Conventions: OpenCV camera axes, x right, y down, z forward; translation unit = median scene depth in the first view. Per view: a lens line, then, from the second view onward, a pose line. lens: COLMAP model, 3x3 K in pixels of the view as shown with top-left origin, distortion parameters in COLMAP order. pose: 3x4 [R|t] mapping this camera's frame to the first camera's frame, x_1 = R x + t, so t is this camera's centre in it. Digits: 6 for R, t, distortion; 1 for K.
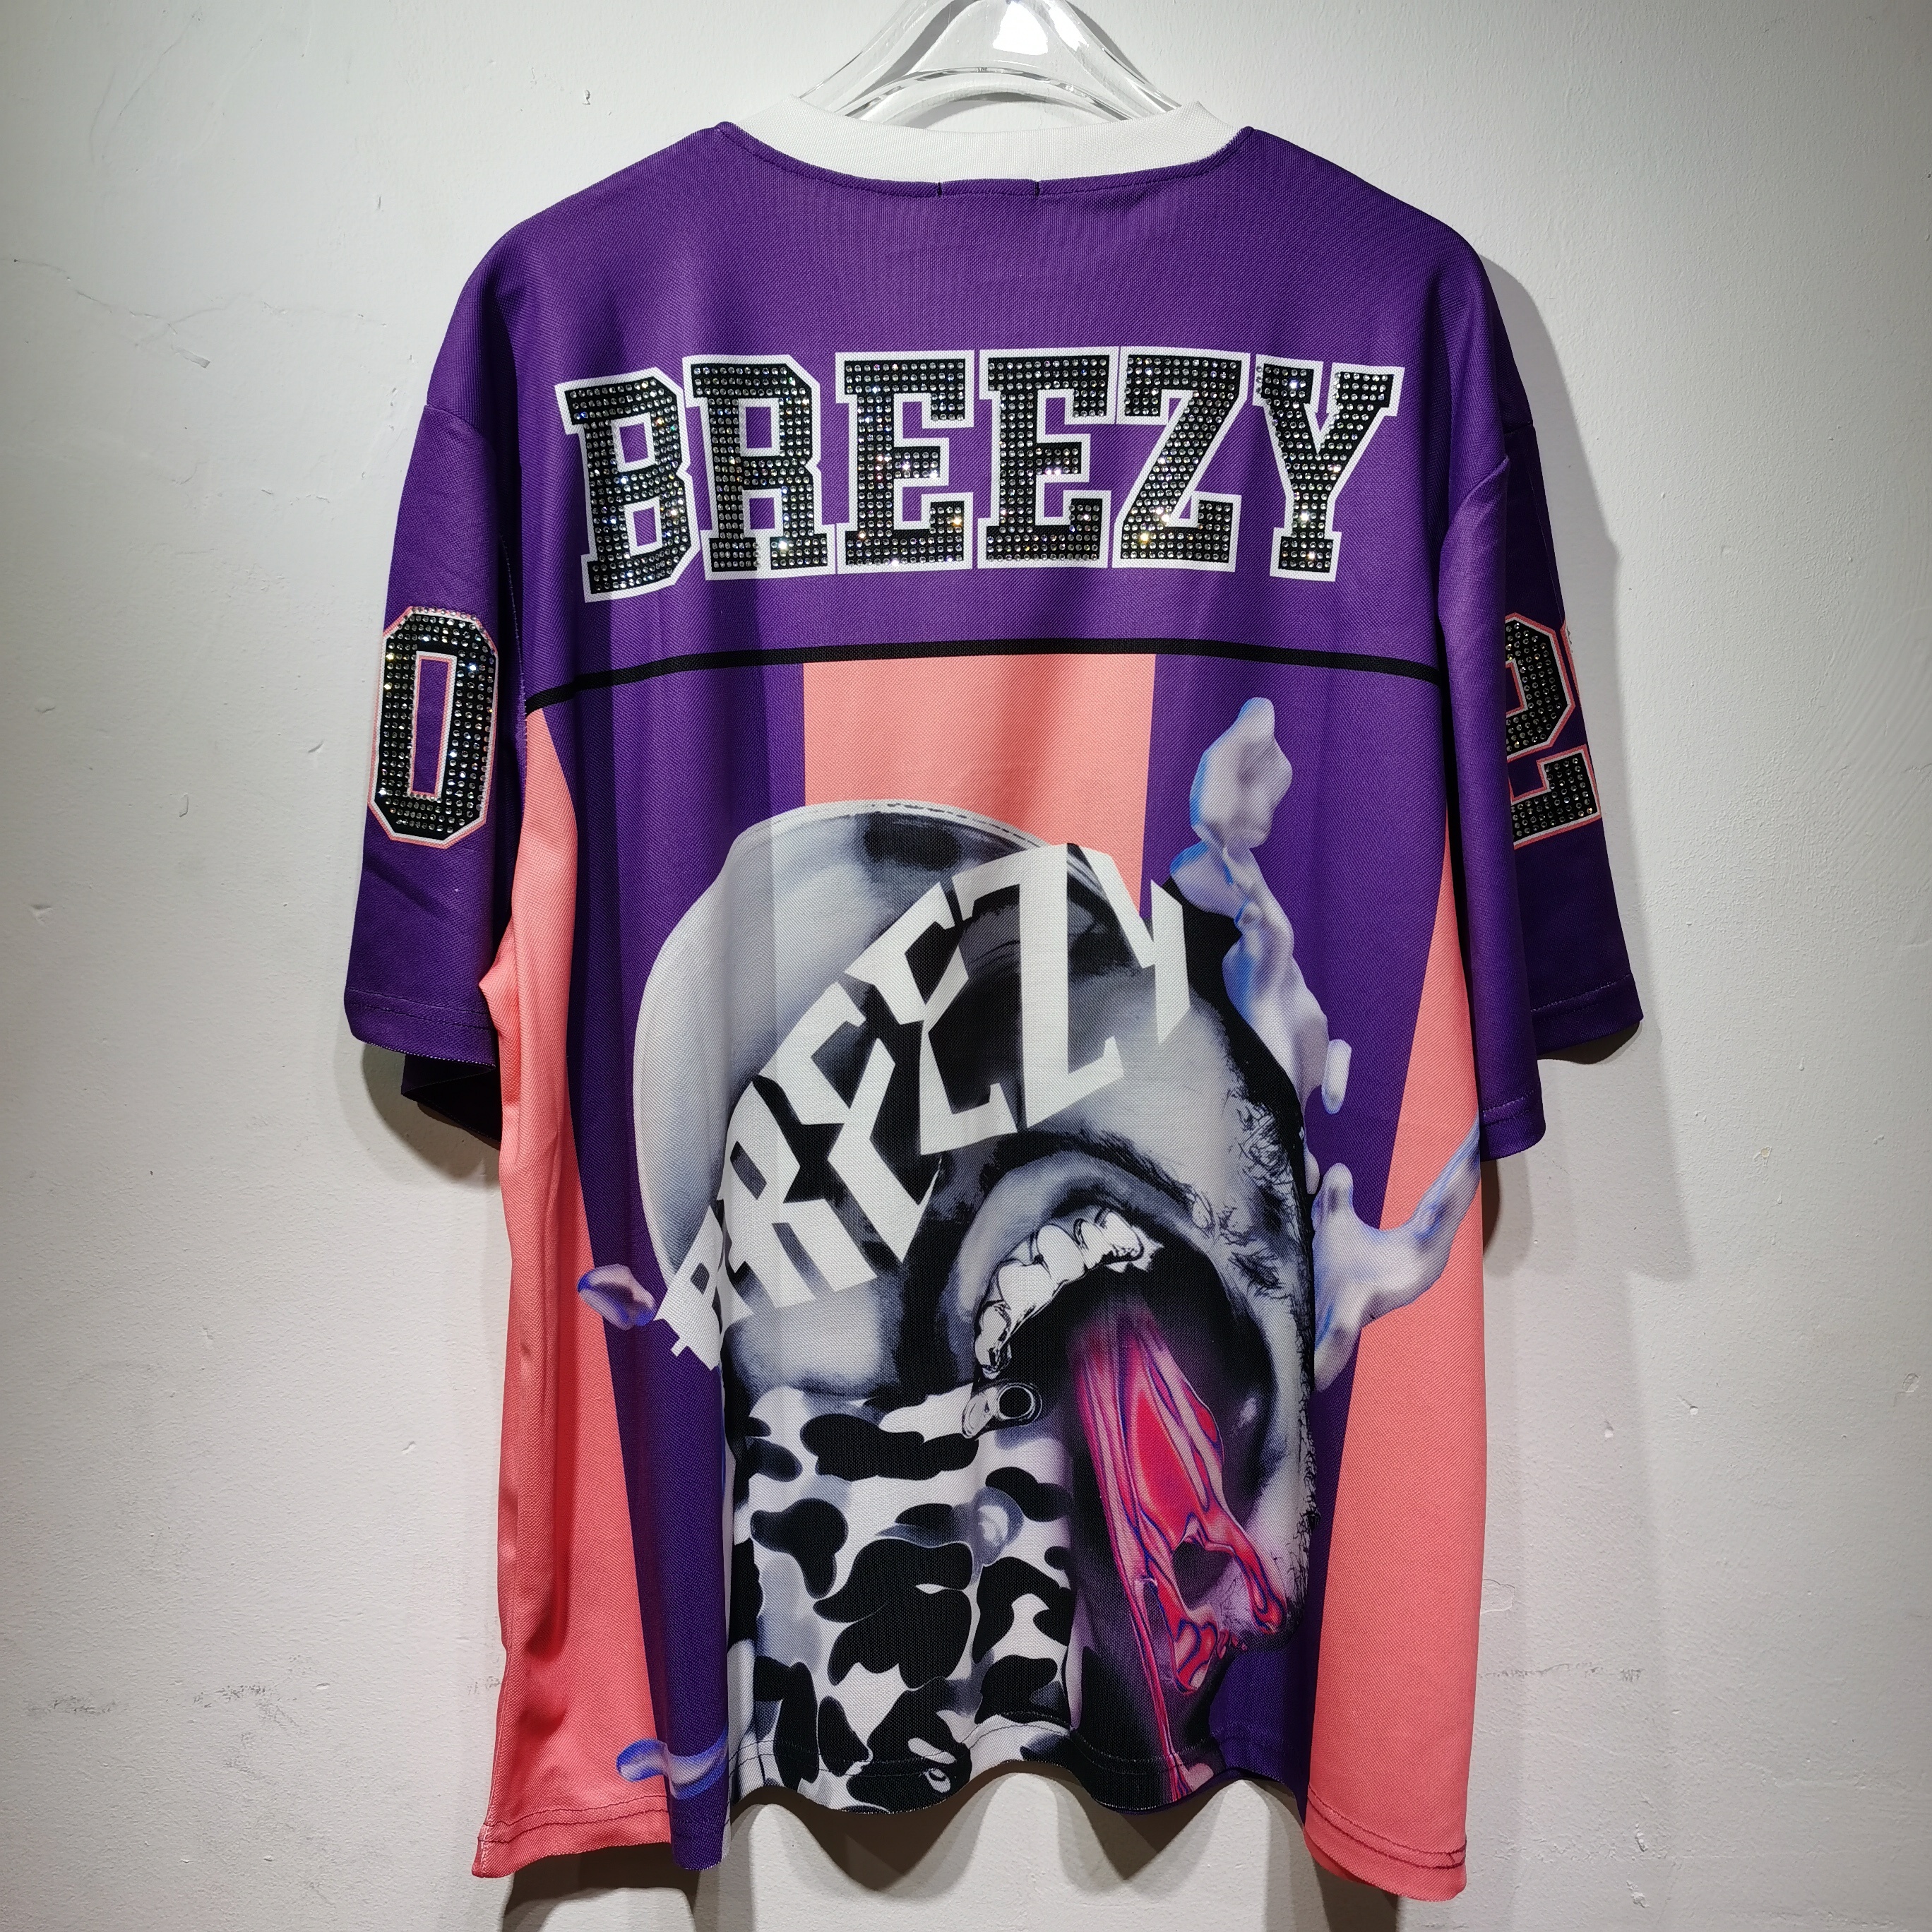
lens RADIAL K [[2003.0, 0, 973.7], [0, 2003.0, 970.8], [0, 0, 1]] dist [0.009100, 0.000000]
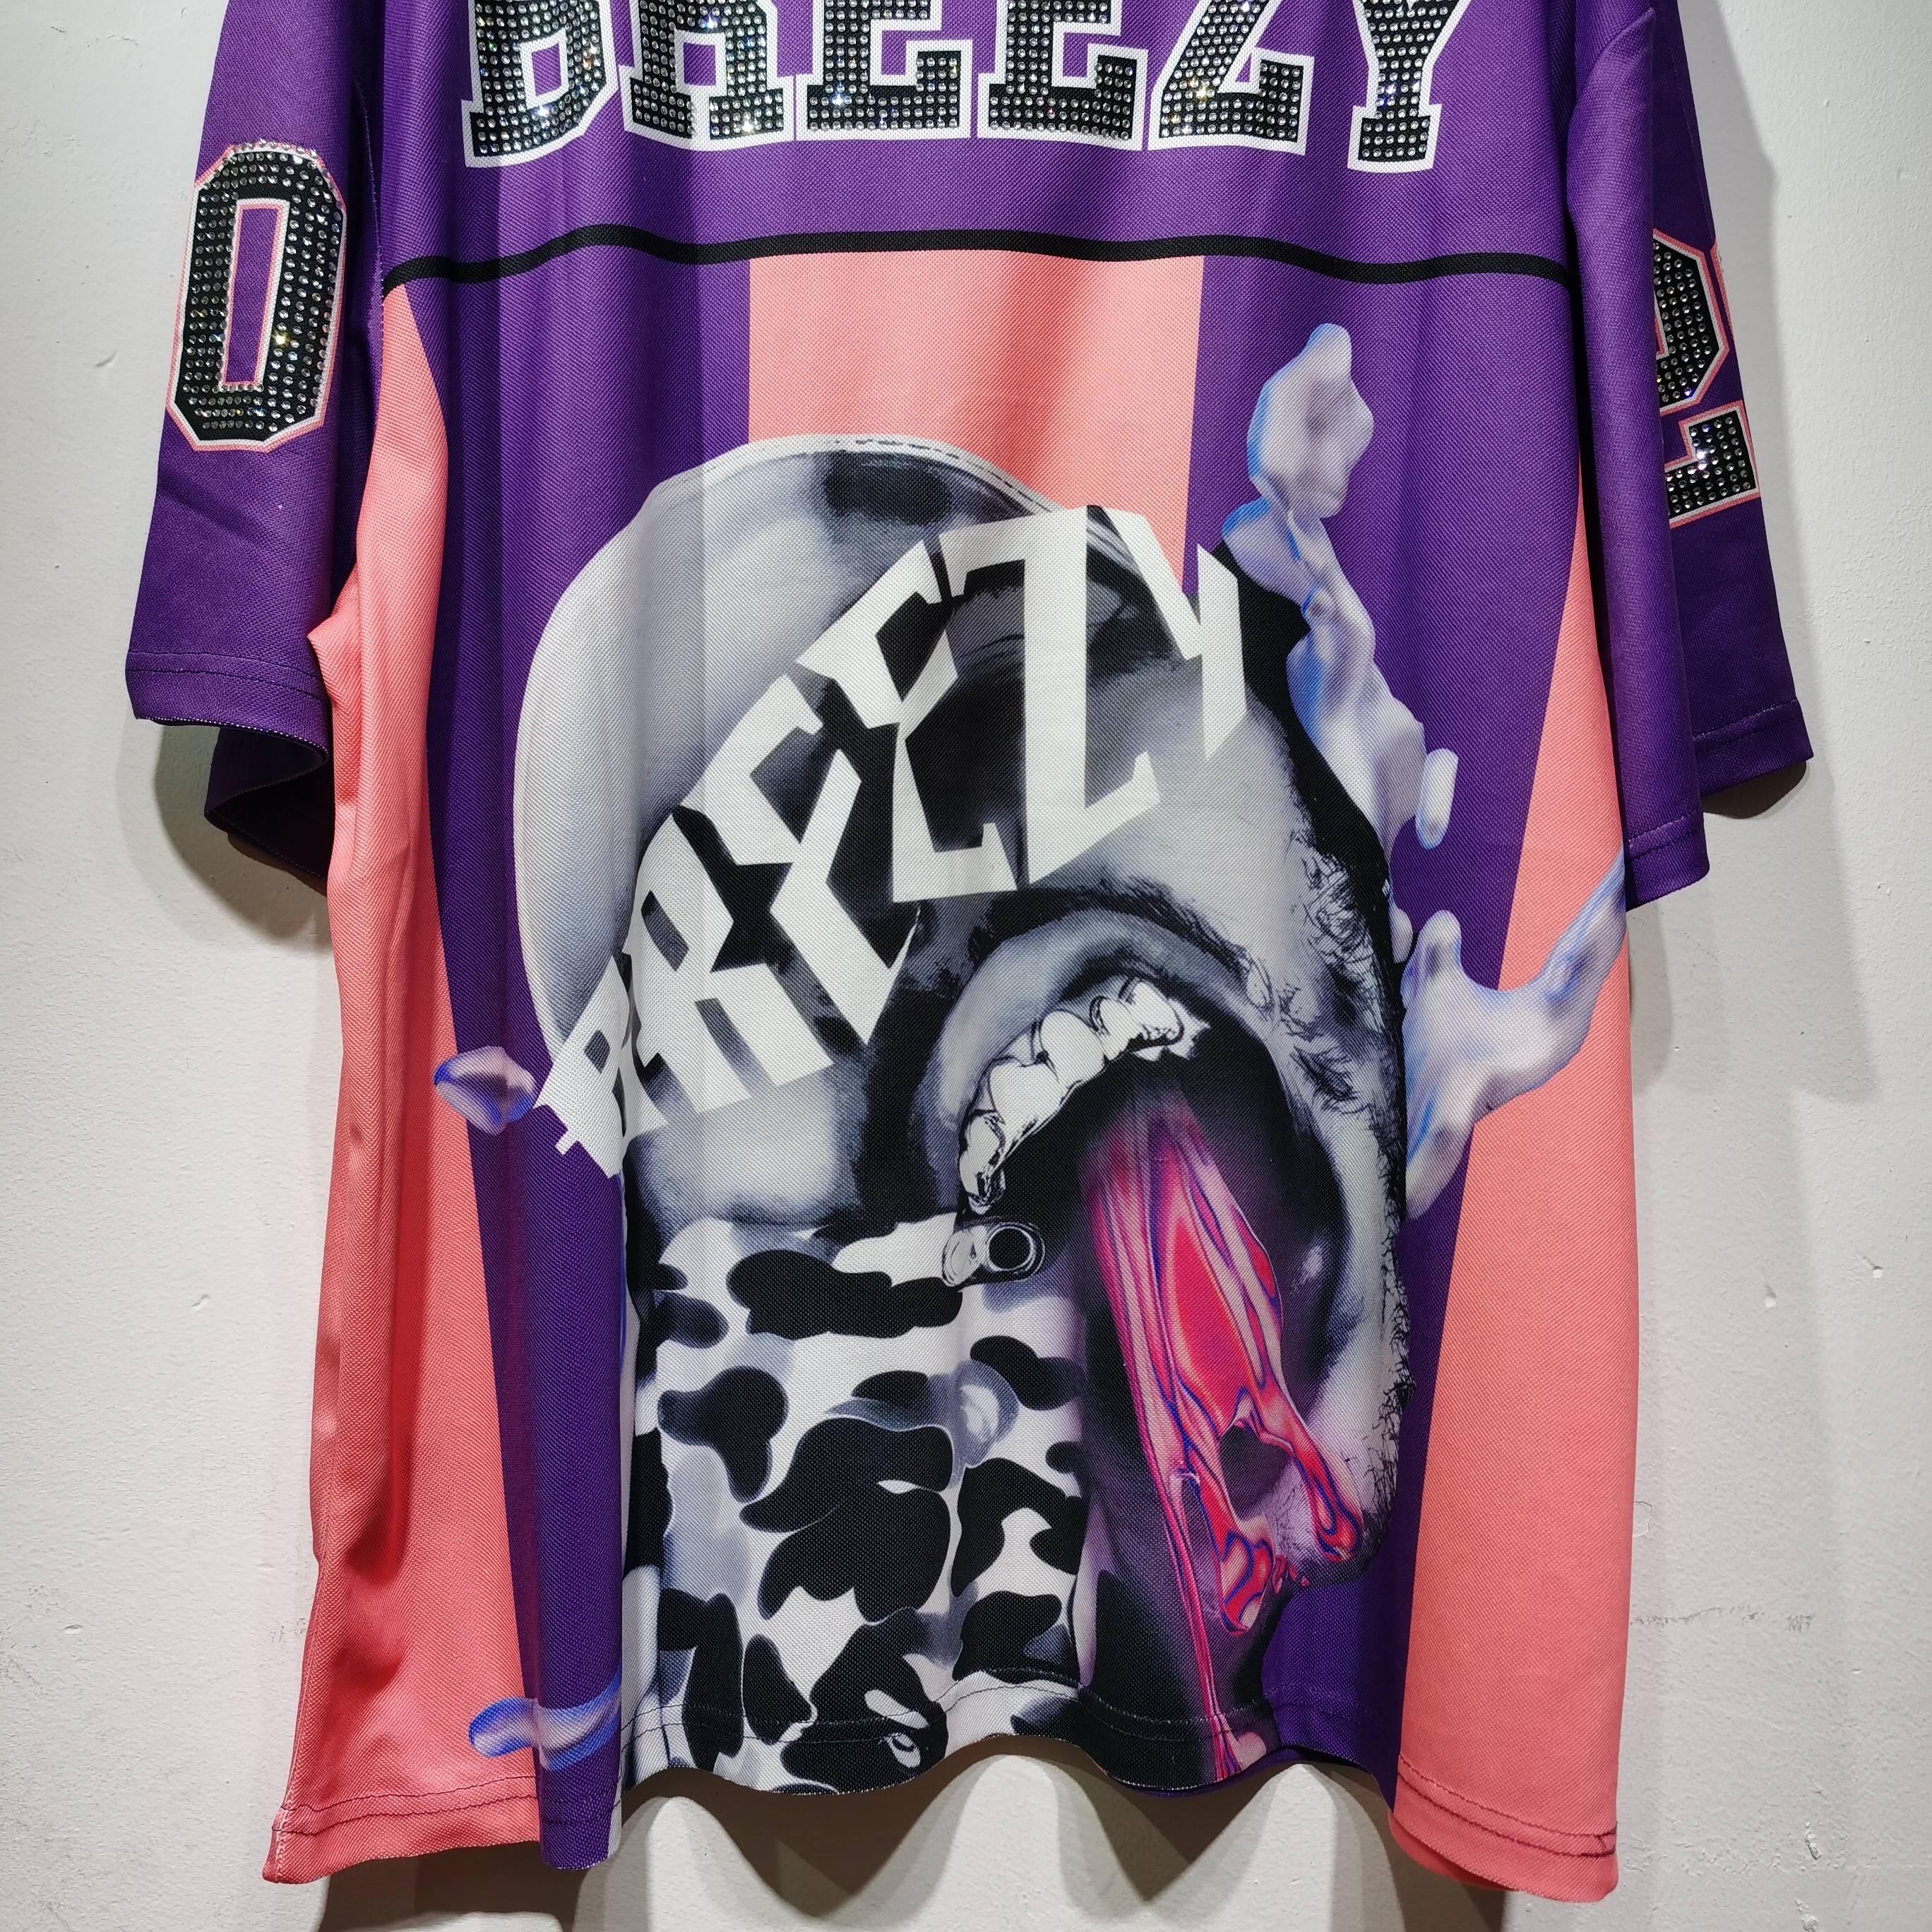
lens RADIAL K [[2003.0, 0, 967.4], [0, 2003.0, 971.1], [0, 0, 1]] dist [0.009100, 0.000000]
pose [[0.999224, 0.012067, 0.037496, -0.026561], [-0.009314, 0.997307, -0.072751, 0.174637], [-0.038273, 0.072345, 0.996645, 0.245173]]
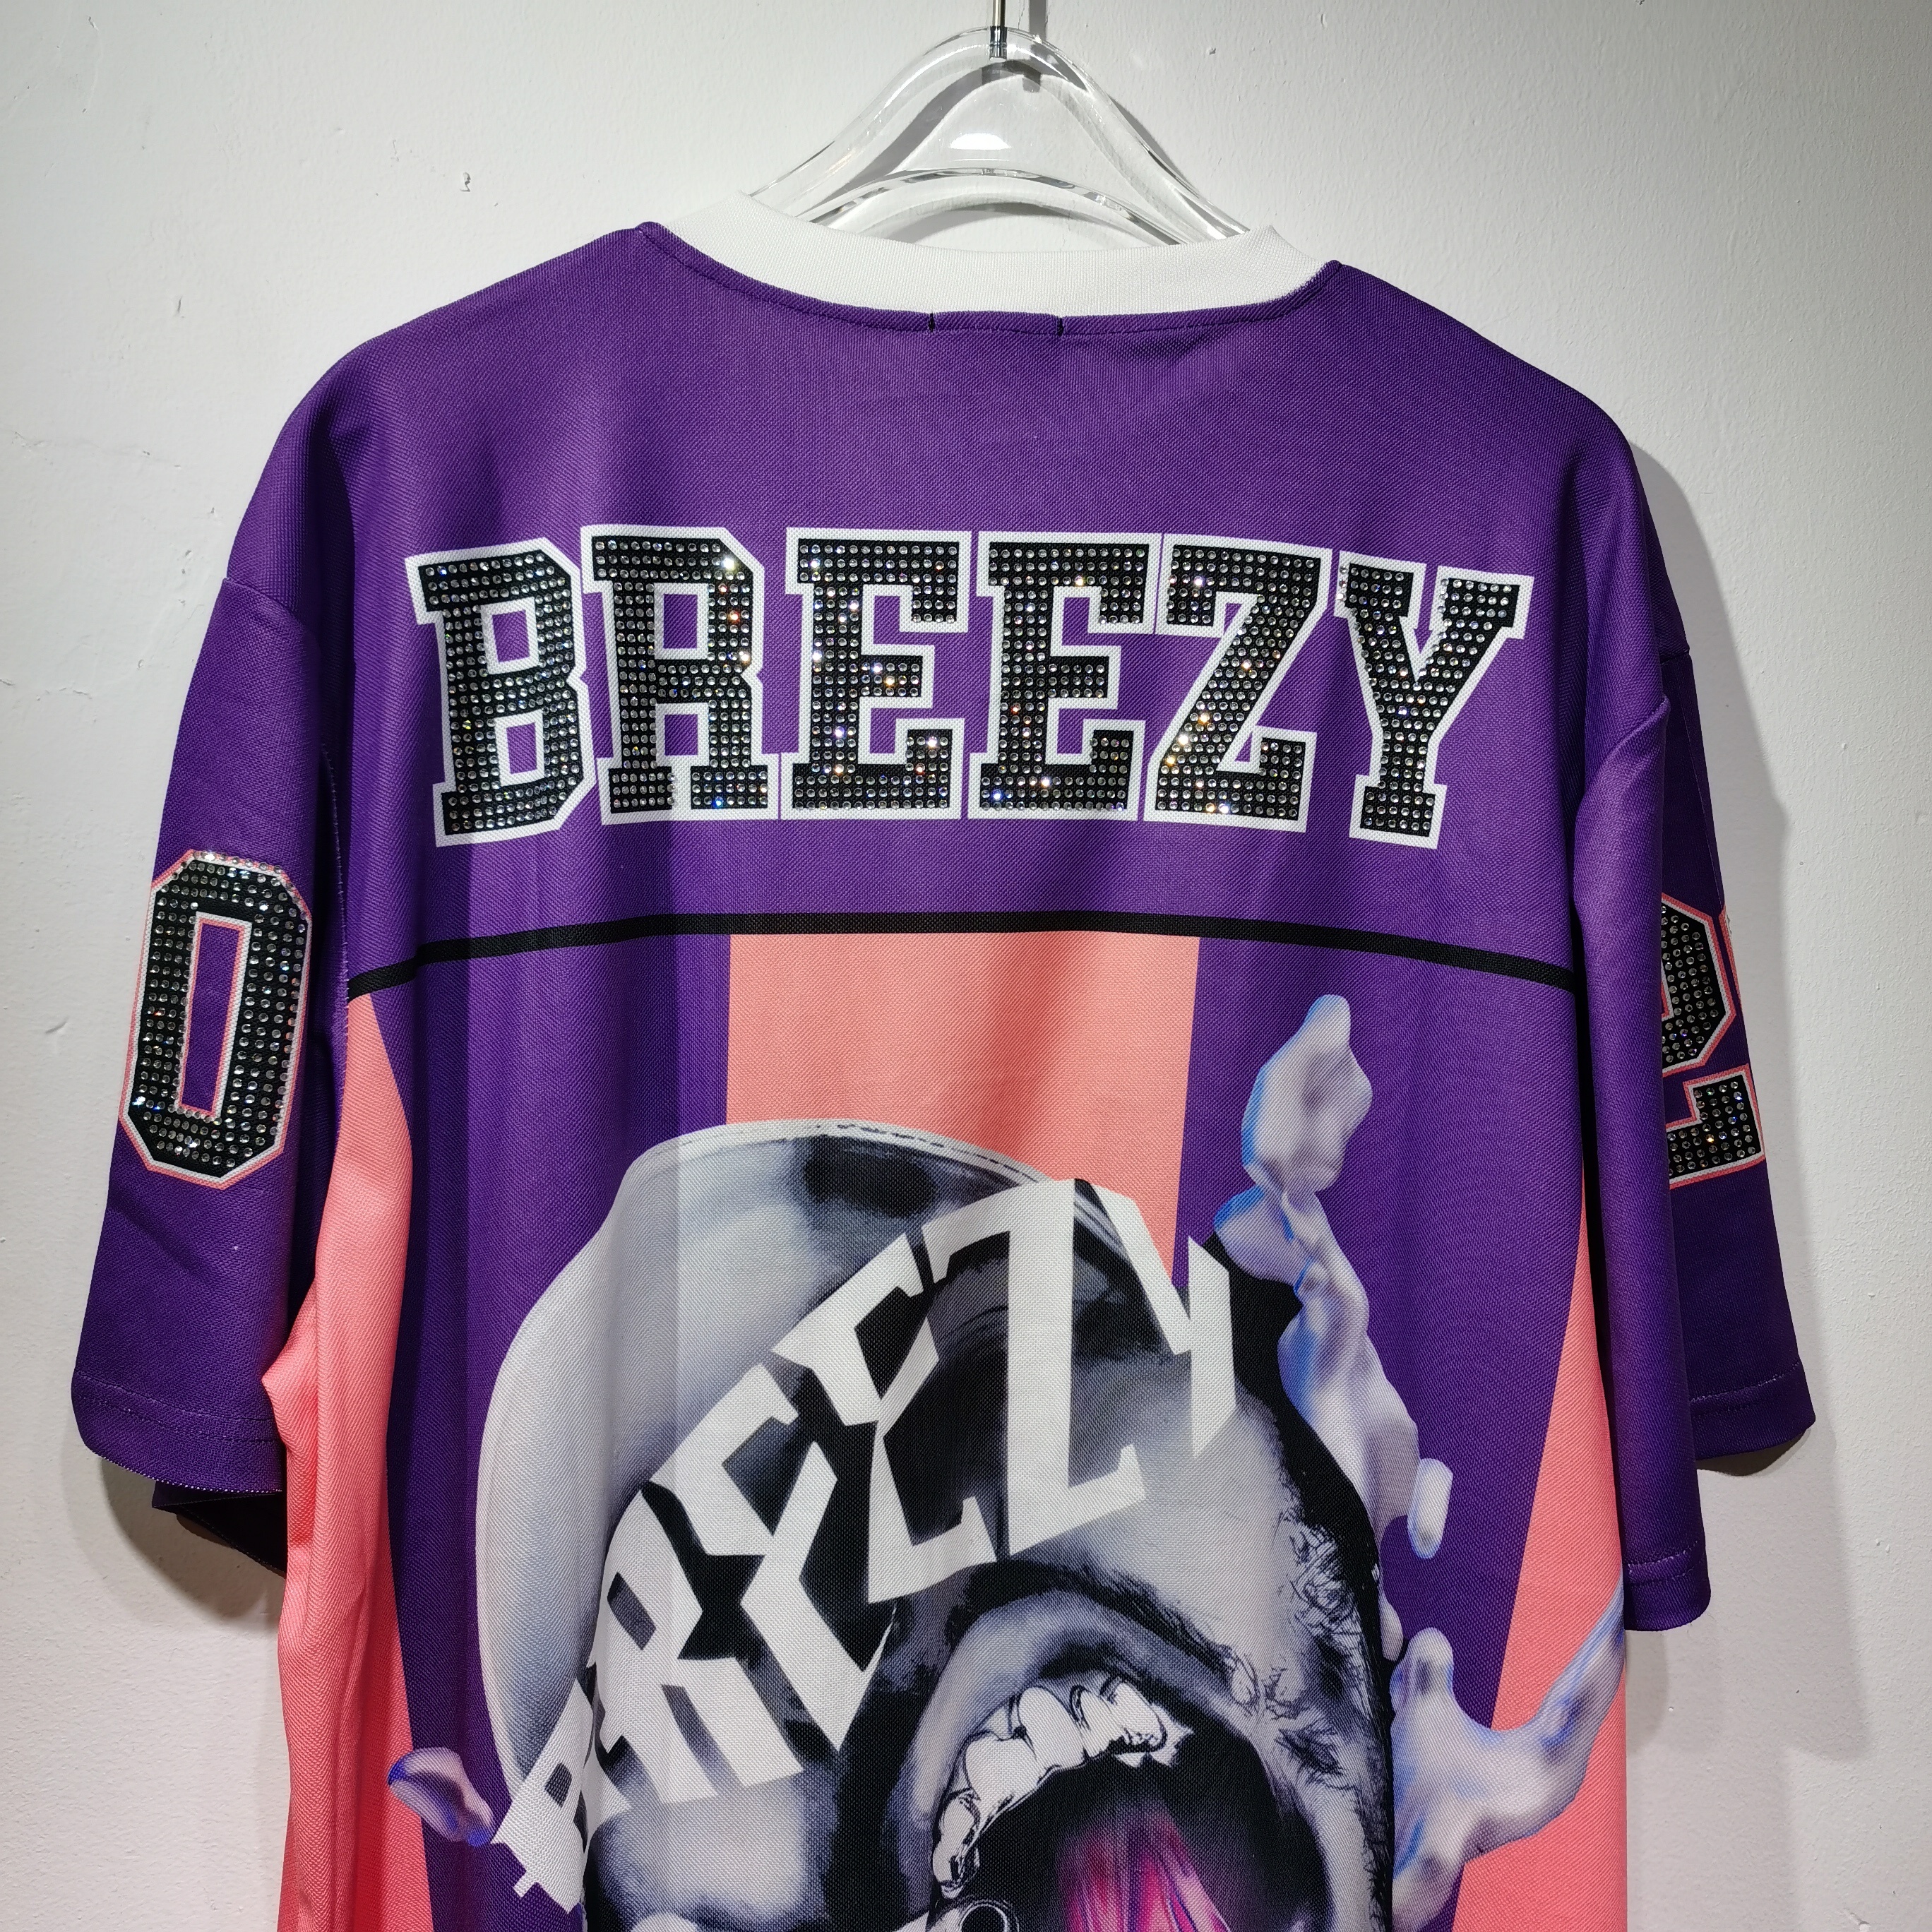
lens RADIAL K [[2003.0, 0, 966.8], [0, 2003.0, 960.1], [0, 0, 1]] dist [0.009100, 0.000000]
pose [[0.998231, 0.027682, 0.052610, -0.035800], [-0.024202, 0.997548, -0.065666, -0.096728], [-0.054298, 0.064277, 0.996454, 0.251950]]
